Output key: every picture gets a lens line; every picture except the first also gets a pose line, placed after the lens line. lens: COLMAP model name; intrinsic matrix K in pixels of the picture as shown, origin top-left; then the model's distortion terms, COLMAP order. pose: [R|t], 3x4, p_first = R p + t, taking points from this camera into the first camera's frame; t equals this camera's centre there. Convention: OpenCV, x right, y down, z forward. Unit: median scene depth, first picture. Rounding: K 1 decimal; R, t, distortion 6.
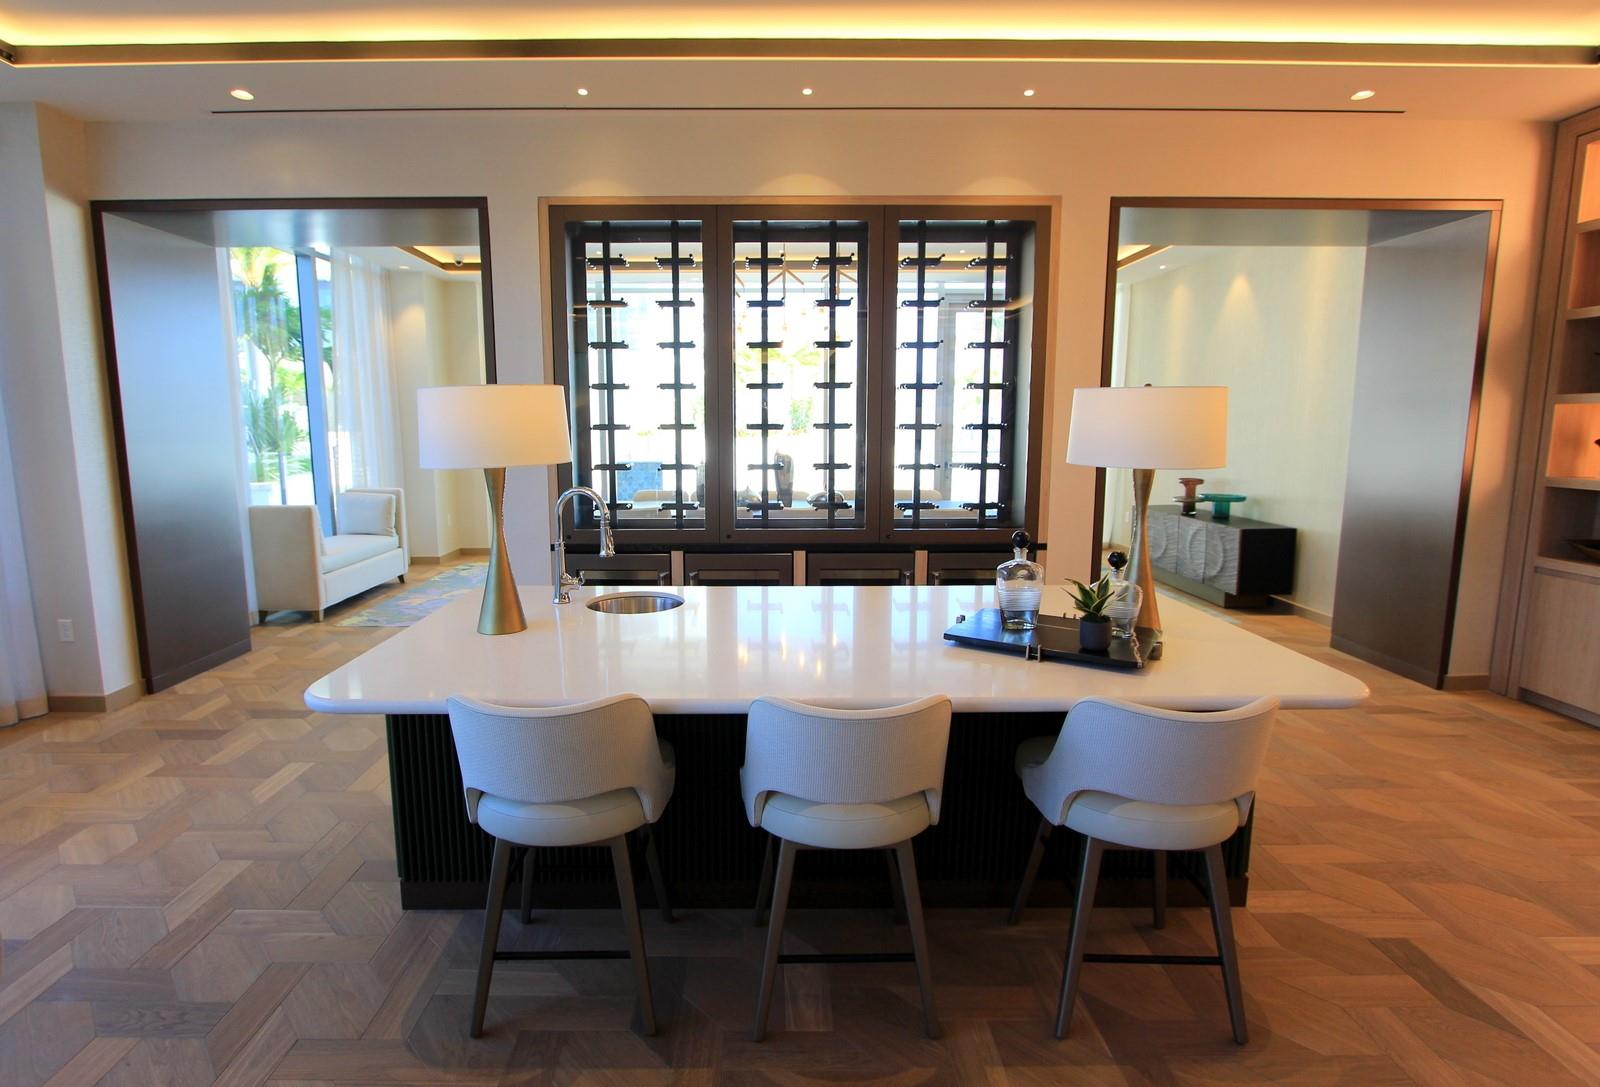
lens RADIAL K [[745.2, 0, 802.4], [0, 745.2, 525.3], [0, 0, 1]] dist [-0.002856, -0.000541]
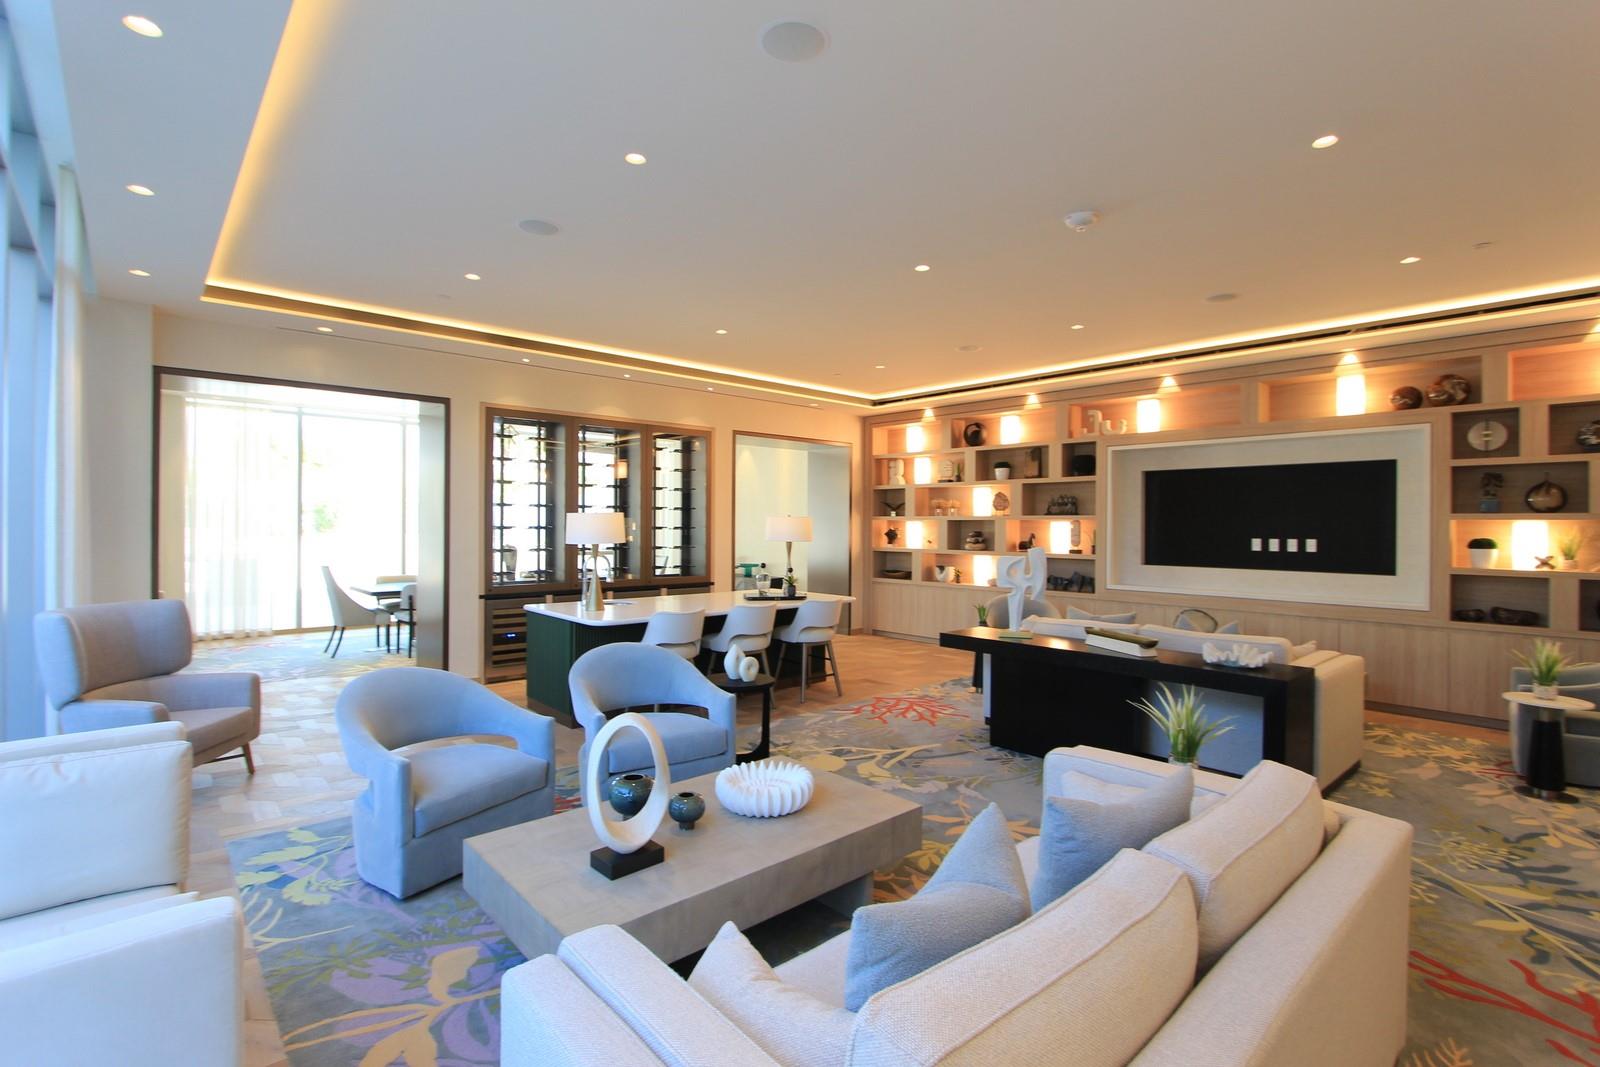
lens RADIAL K [[740.0, 0, 800.0], [0, 740.0, 533.5], [0, 0, 1]] dist [-0.000321, -0.000689]
pose [[0.750210, -0.000420, 0.661199, -0.910388], [0.080678, 0.992586, -0.090909, 0.101500], [-0.656259, 0.121546, 0.744682, -0.777753]]
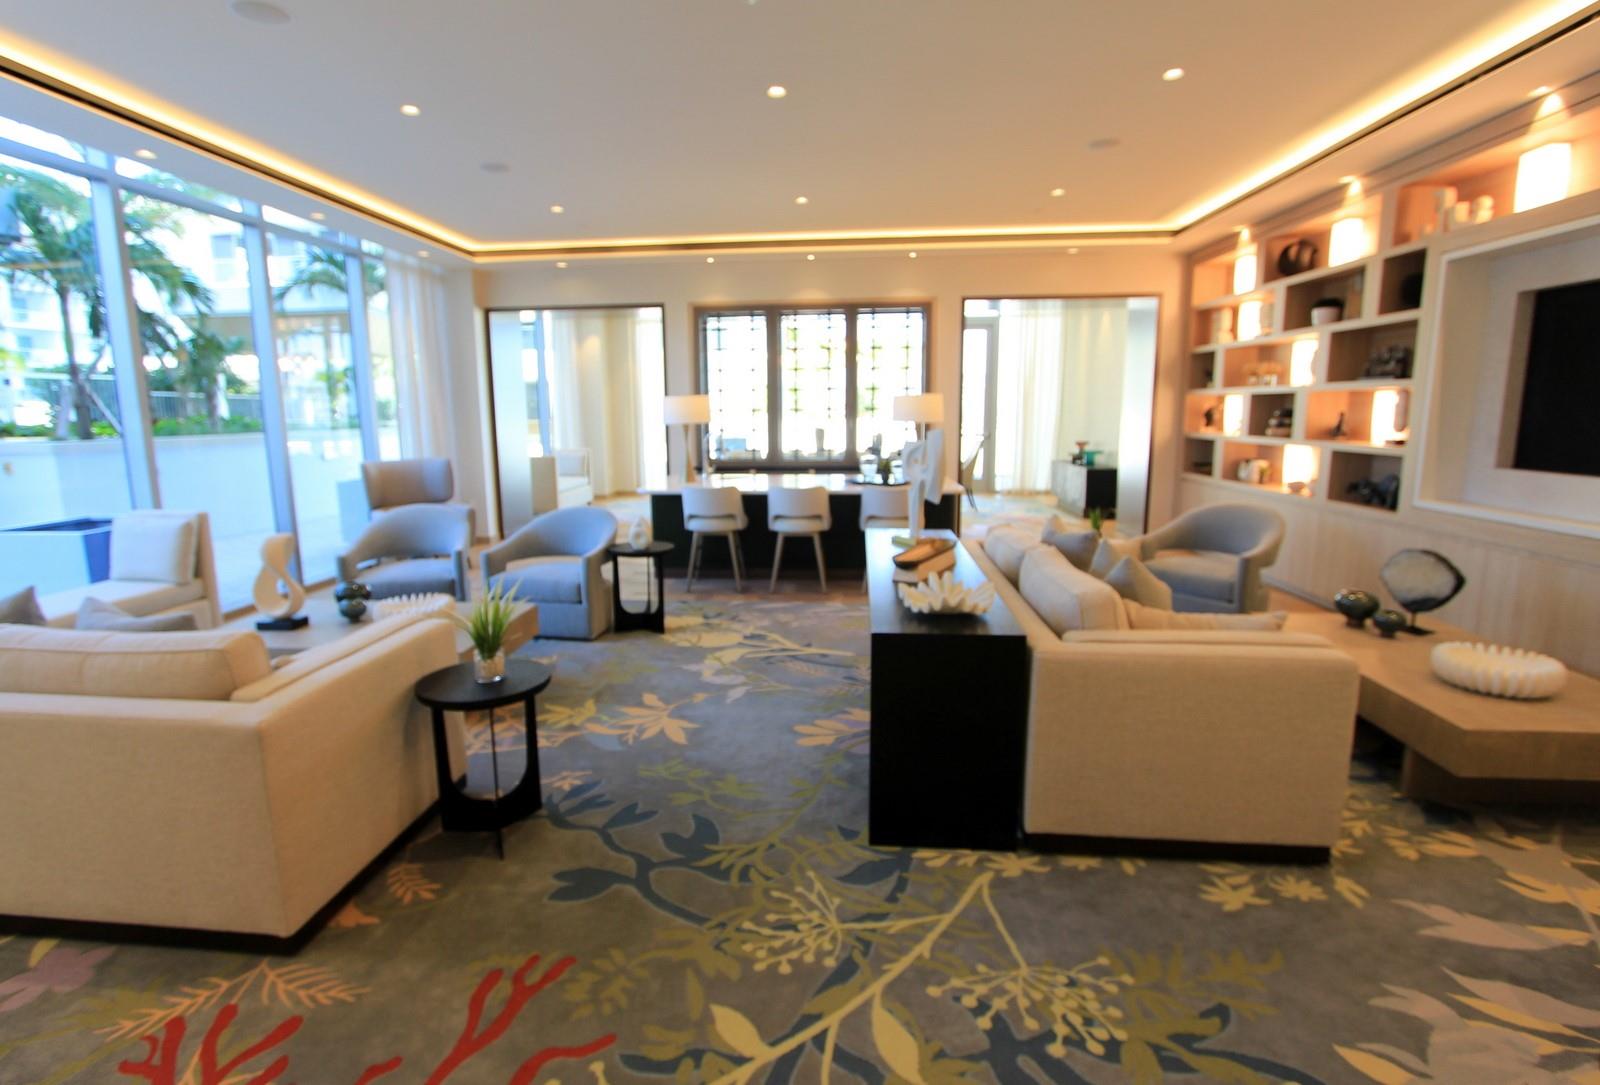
lens RADIAL K [[759.0, 0, 800.0], [0, 759.0, 542.5], [0, 0, 1]] dist [-0.024265, -0.000100]
pose [[0.993499, 0.013147, -0.113080, 0.210408], [-0.008683, 0.999167, 0.039879, 0.153513], [0.113510, -0.038638, 0.992785, -1.099138]]
